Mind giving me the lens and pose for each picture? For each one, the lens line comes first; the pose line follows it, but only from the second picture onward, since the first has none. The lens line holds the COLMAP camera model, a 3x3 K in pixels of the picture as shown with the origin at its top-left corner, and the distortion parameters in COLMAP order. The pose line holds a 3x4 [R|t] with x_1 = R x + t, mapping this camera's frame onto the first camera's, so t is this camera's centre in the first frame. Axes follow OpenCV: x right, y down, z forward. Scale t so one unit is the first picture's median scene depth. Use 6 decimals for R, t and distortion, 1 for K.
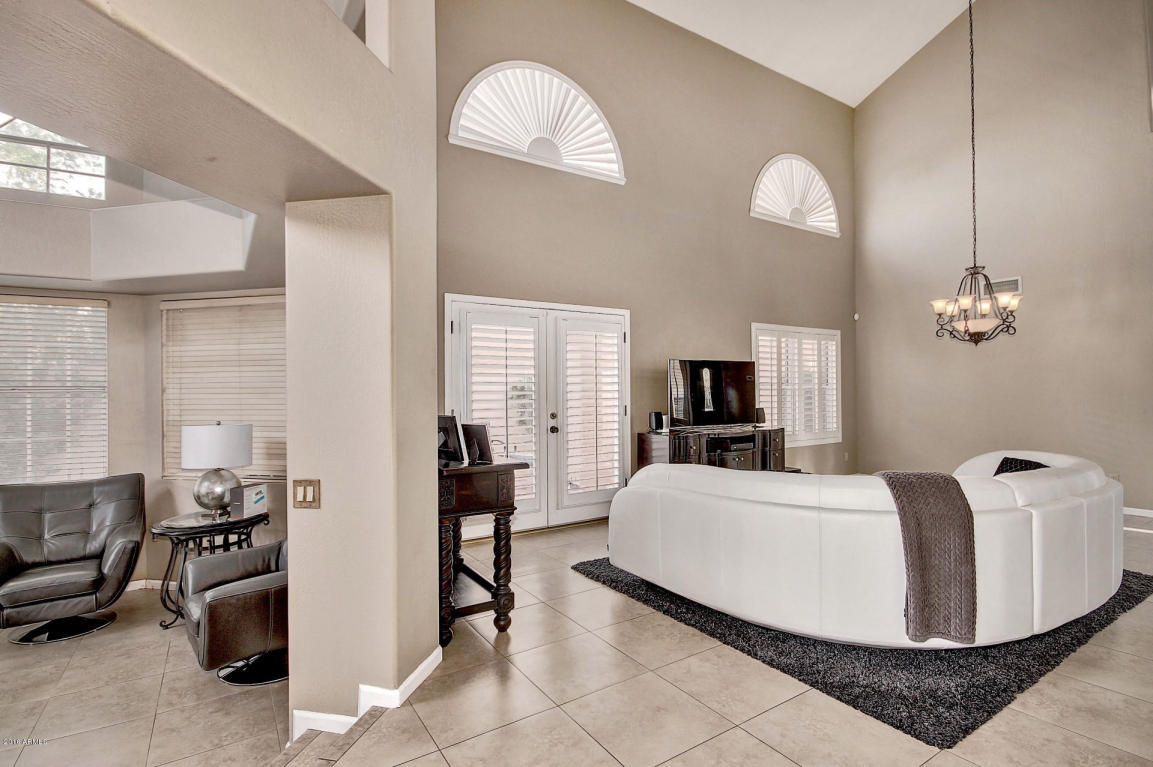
lens RADIAL K [[555.3, 0, 572.1], [0, 555.3, 380.6], [0, 0, 1]] dist [-0.000145, -0.000805]
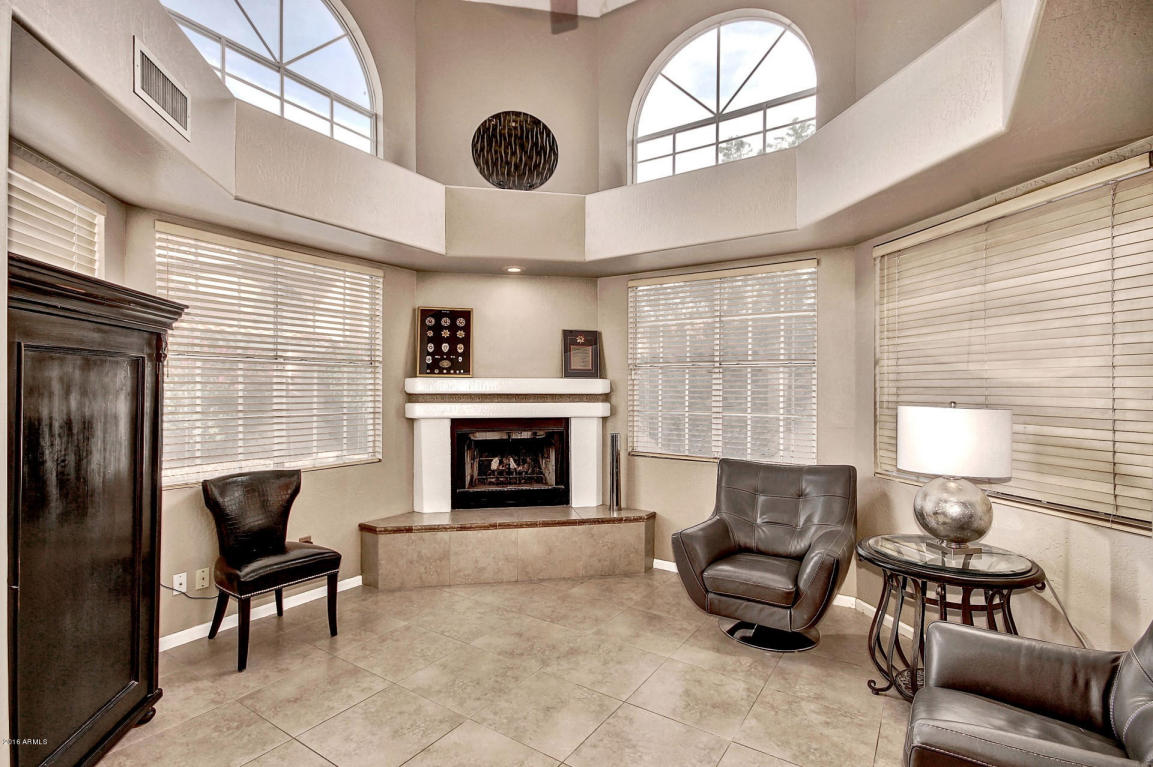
lens RADIAL K [[544.4, 0, 576.5], [0, 544.4, 383.5], [0, 0, 1]] dist [0.000590, -0.000121]
pose [[0.399824, 0.003138, -0.916587, -0.236016], [0.003517, 0.999982, 0.004958, 0.046470], [0.916585, -0.005206, 0.399806, 0.354238]]
